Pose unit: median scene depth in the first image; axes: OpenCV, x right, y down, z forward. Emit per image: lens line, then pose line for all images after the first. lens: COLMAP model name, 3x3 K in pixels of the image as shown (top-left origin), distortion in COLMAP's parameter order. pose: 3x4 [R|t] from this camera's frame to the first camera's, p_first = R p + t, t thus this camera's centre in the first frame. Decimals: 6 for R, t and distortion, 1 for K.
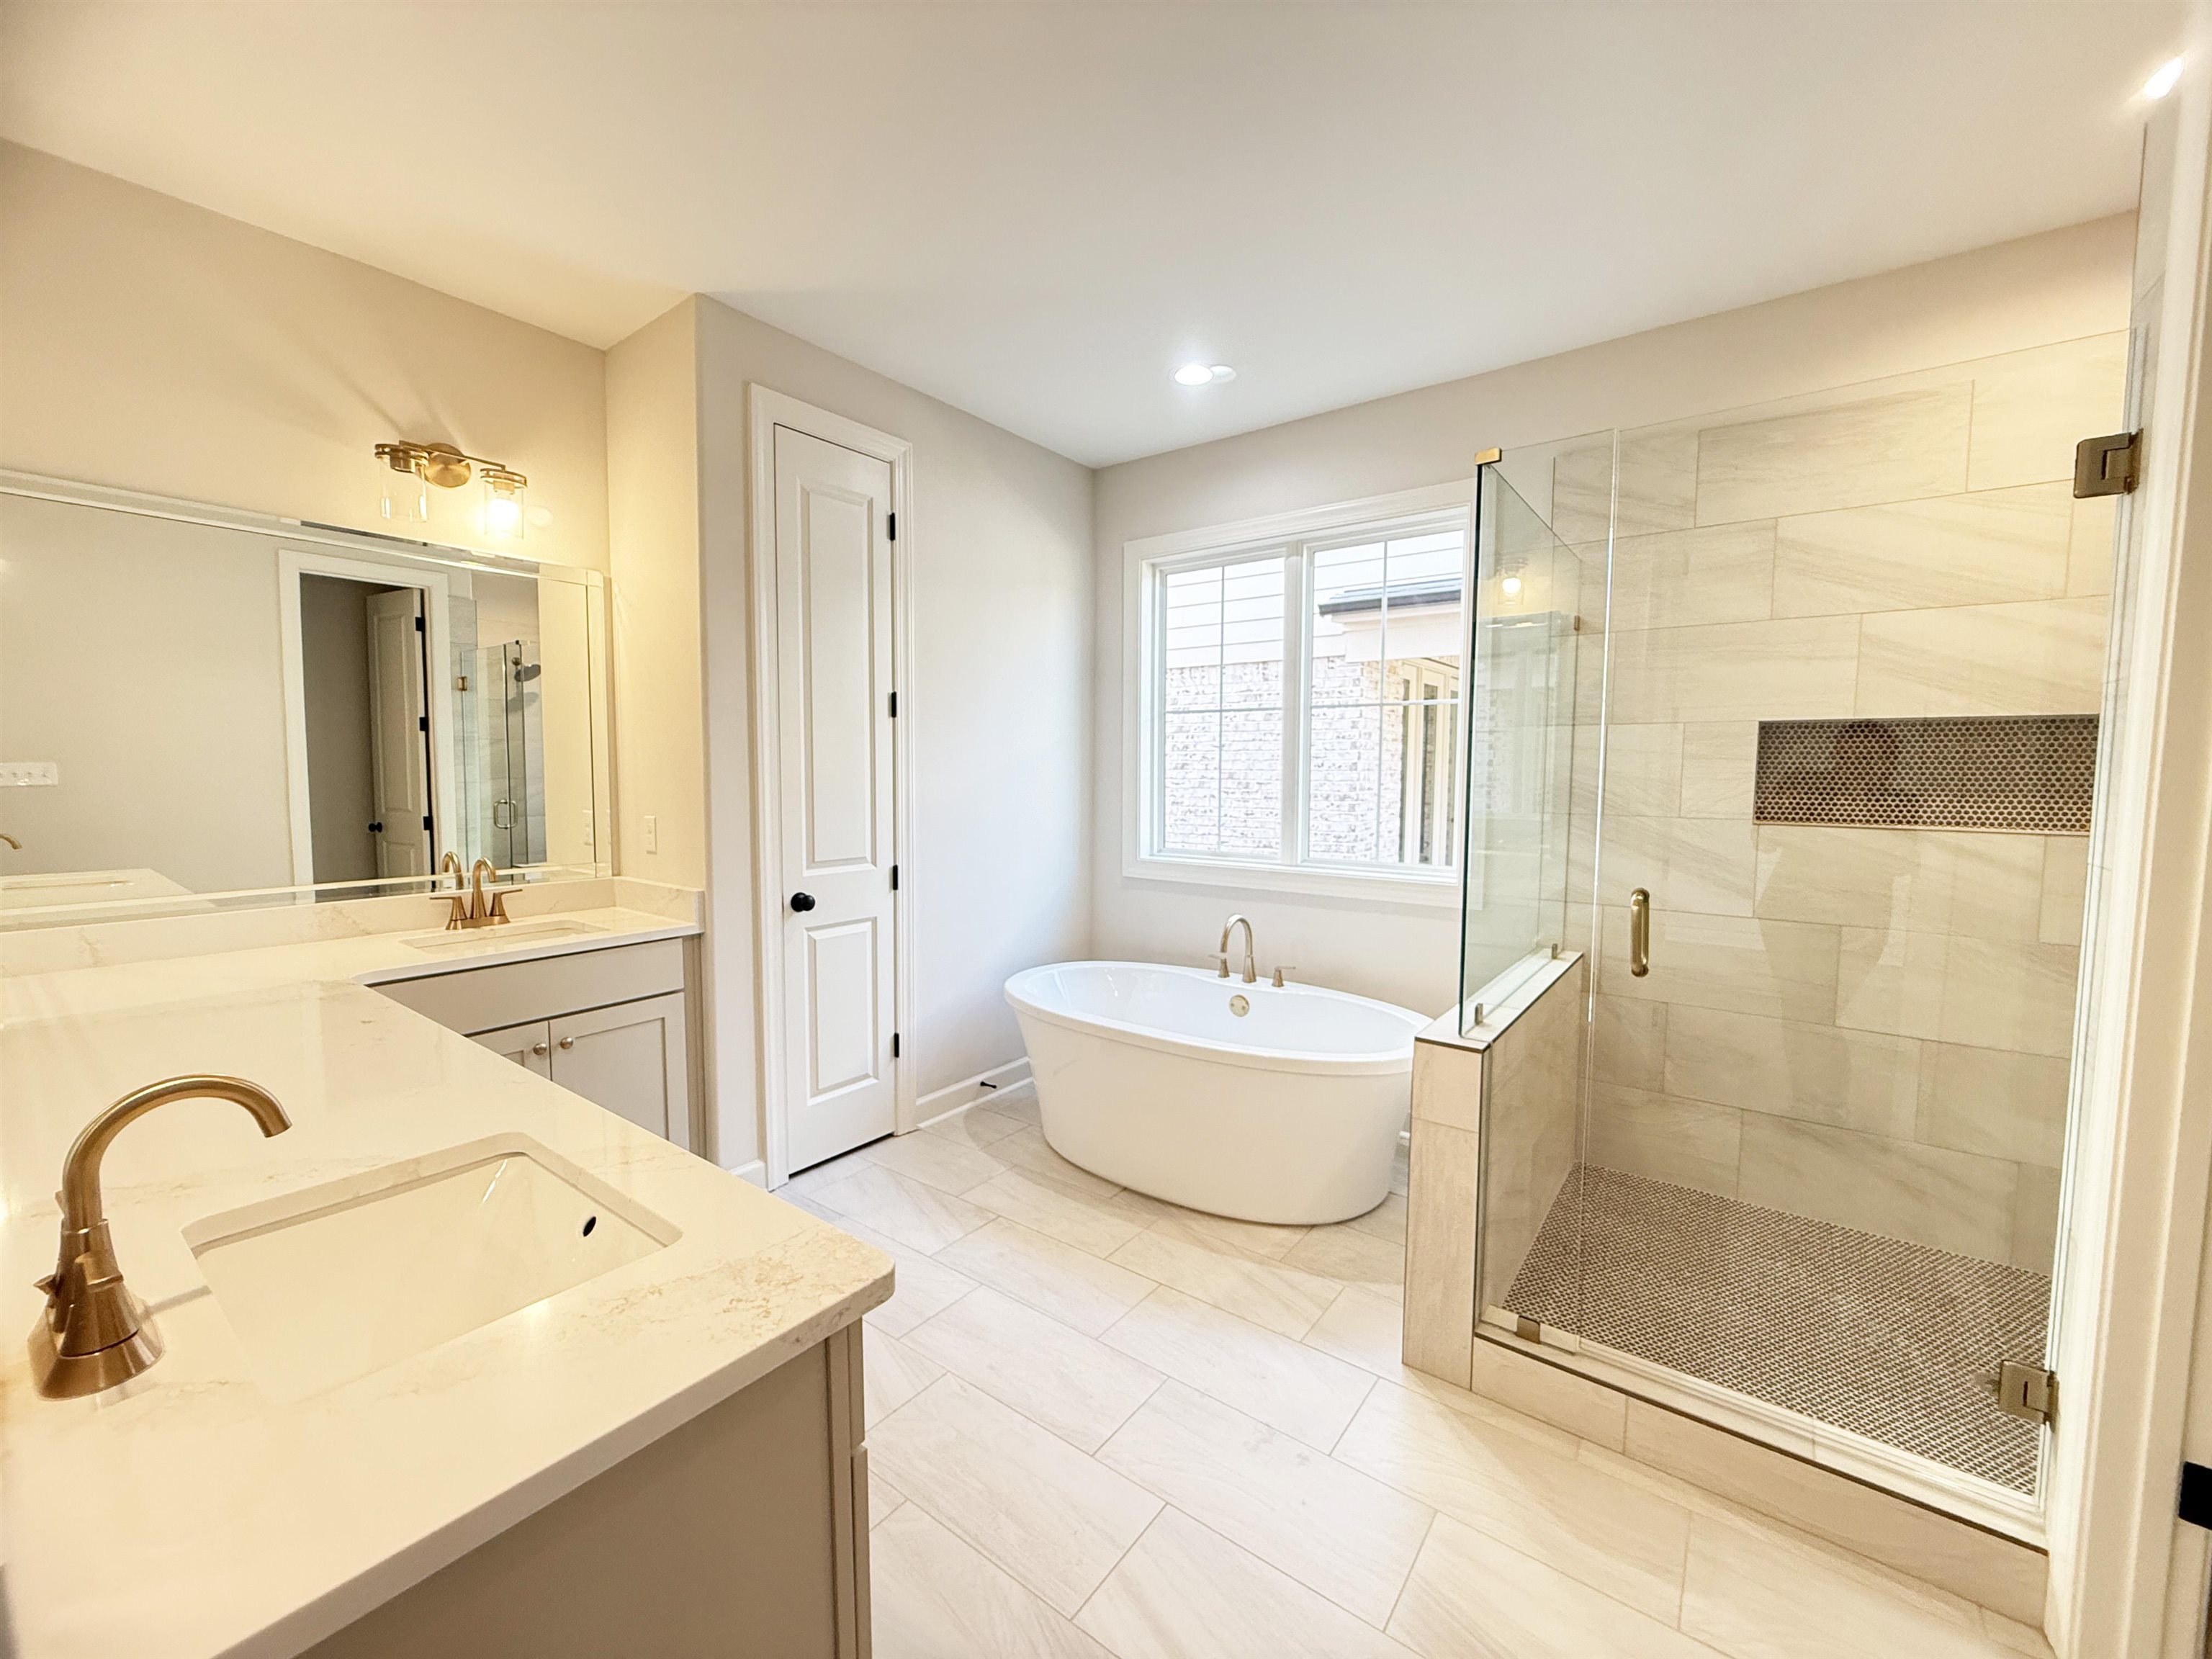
lens RADIAL K [[890.0, 0, 1094.0], [0, 890.0, 829.0], [0, 0, 1]] dist [0.003208, -0.000213]
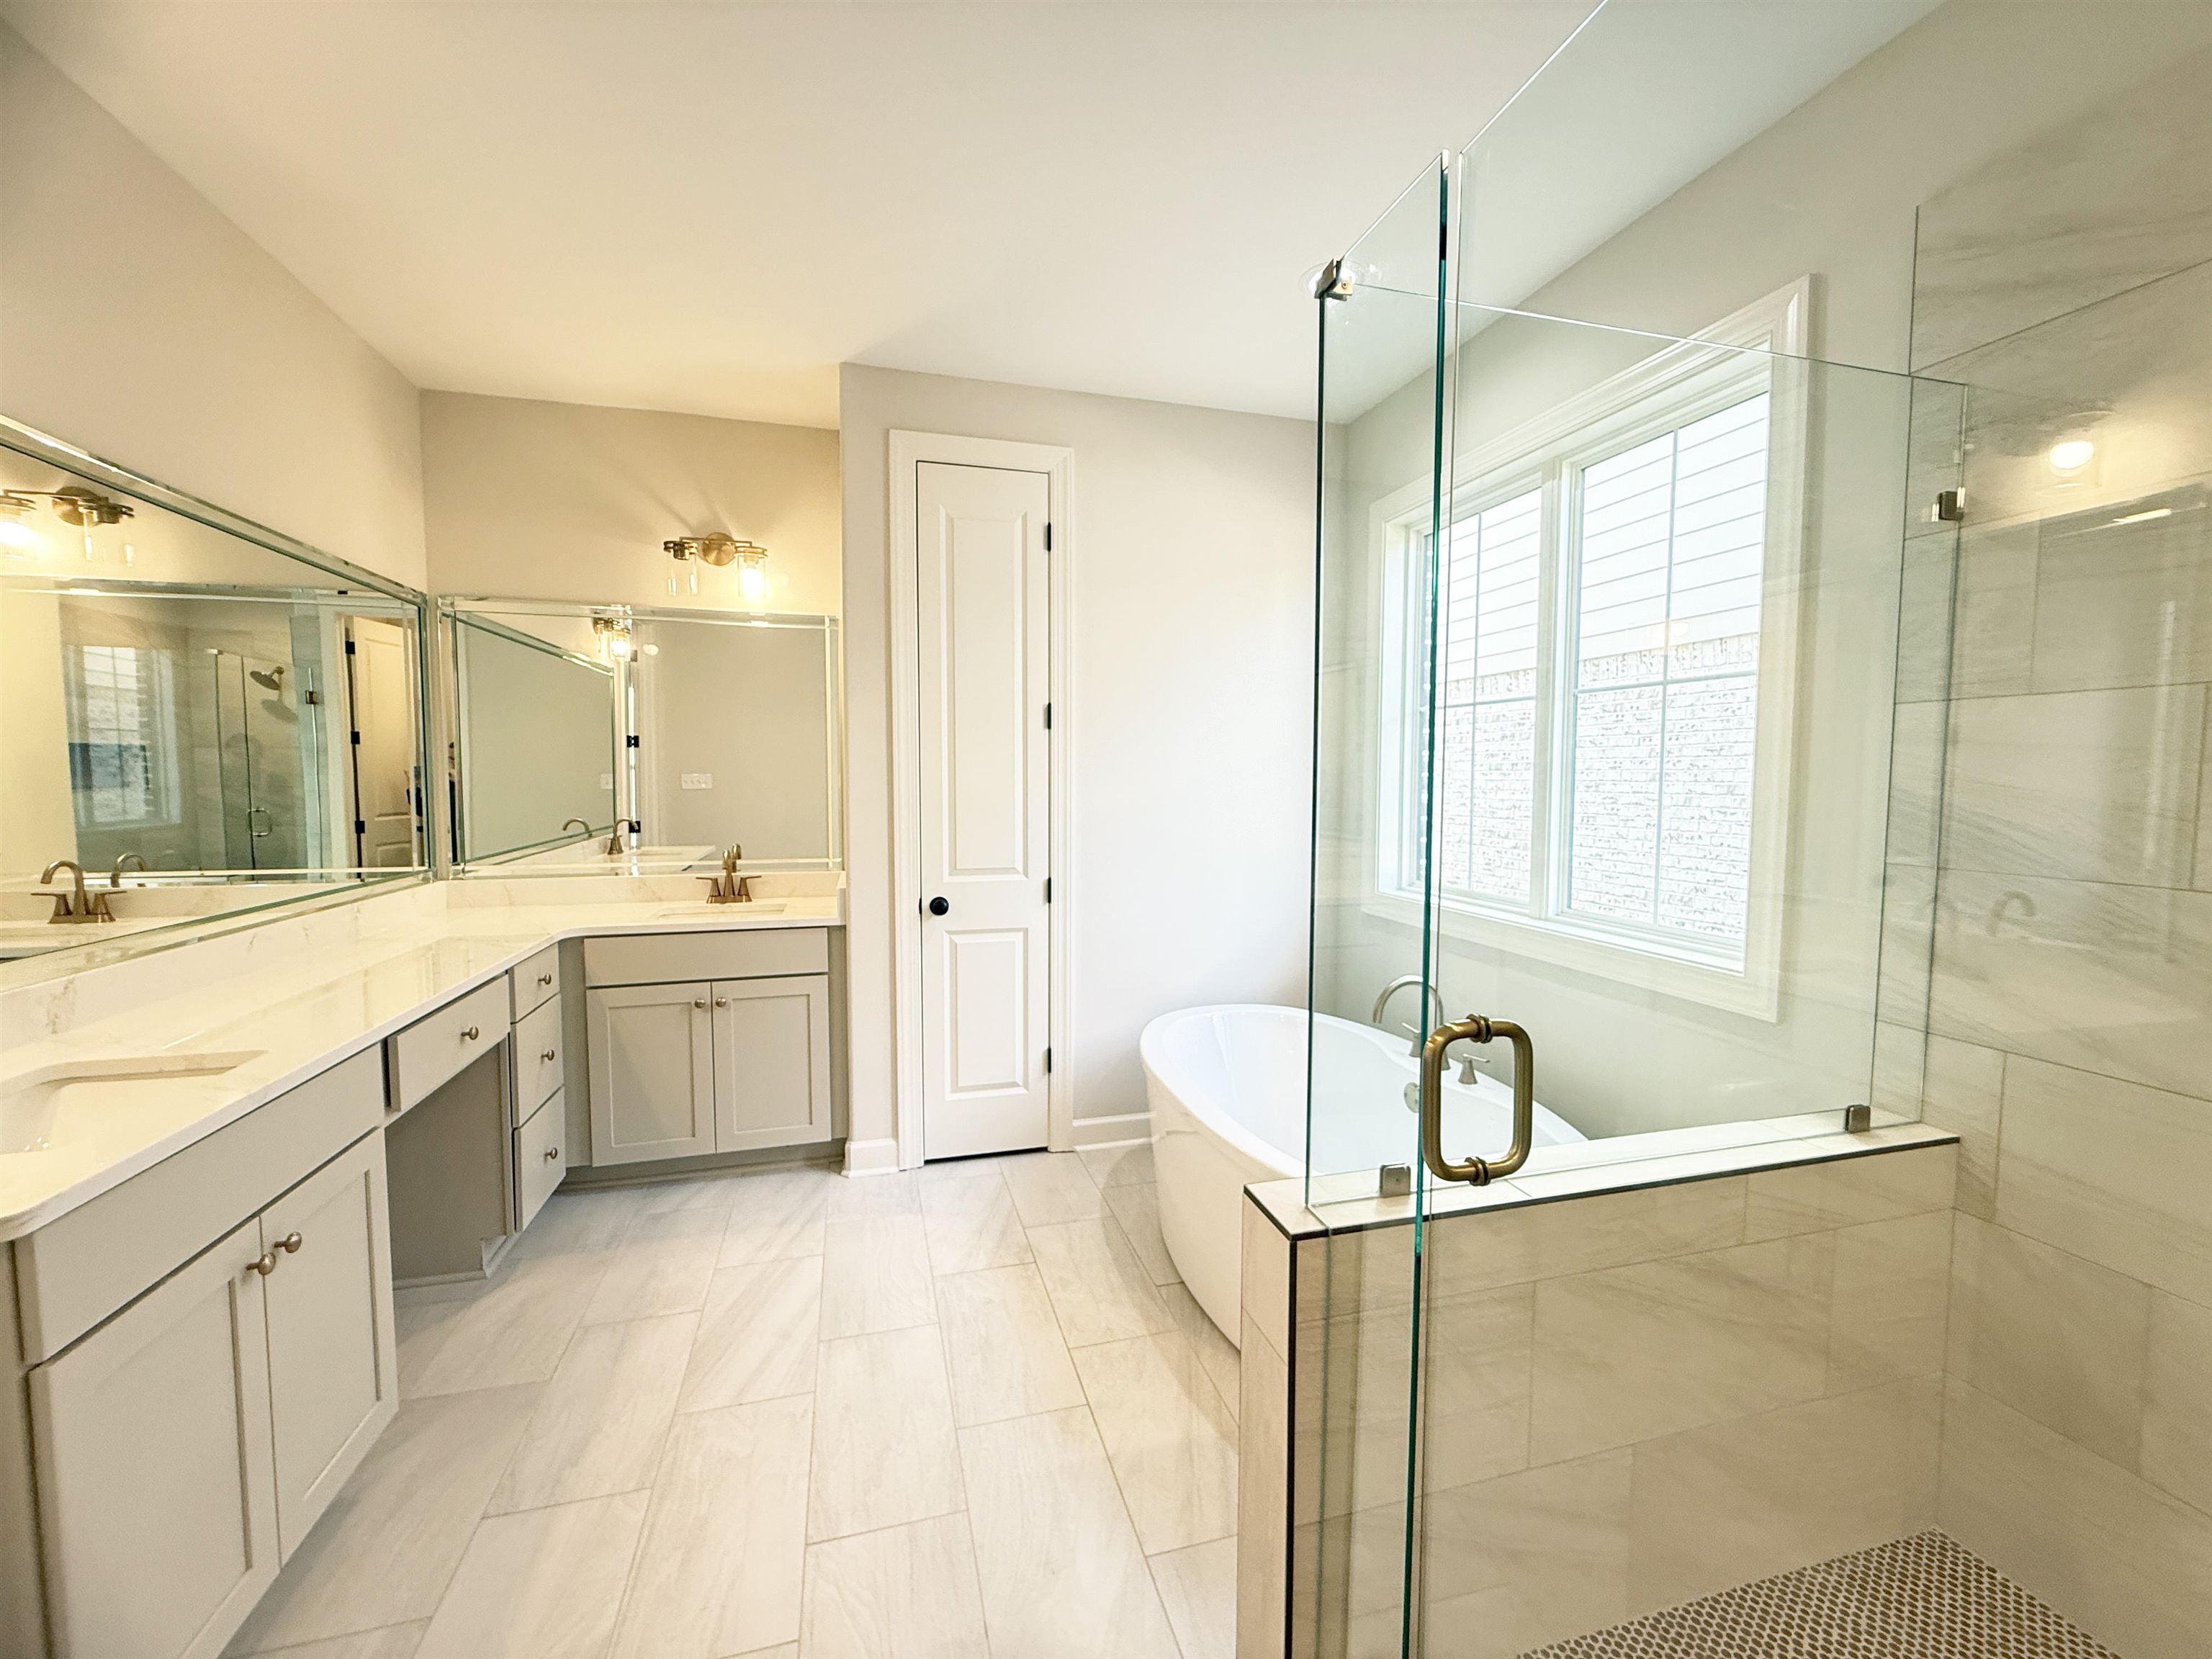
lens RADIAL K [[882.8, 0, 1095.1], [0, 882.8, 830.6], [0, 0, 1]] dist [-0.000904, 0.000069]
pose [[0.791105, 0.036260, -0.610604, 0.446980], [-0.042245, 0.999097, 0.004596, -0.020154], [0.610220, 0.022159, 0.791922, 0.273443]]
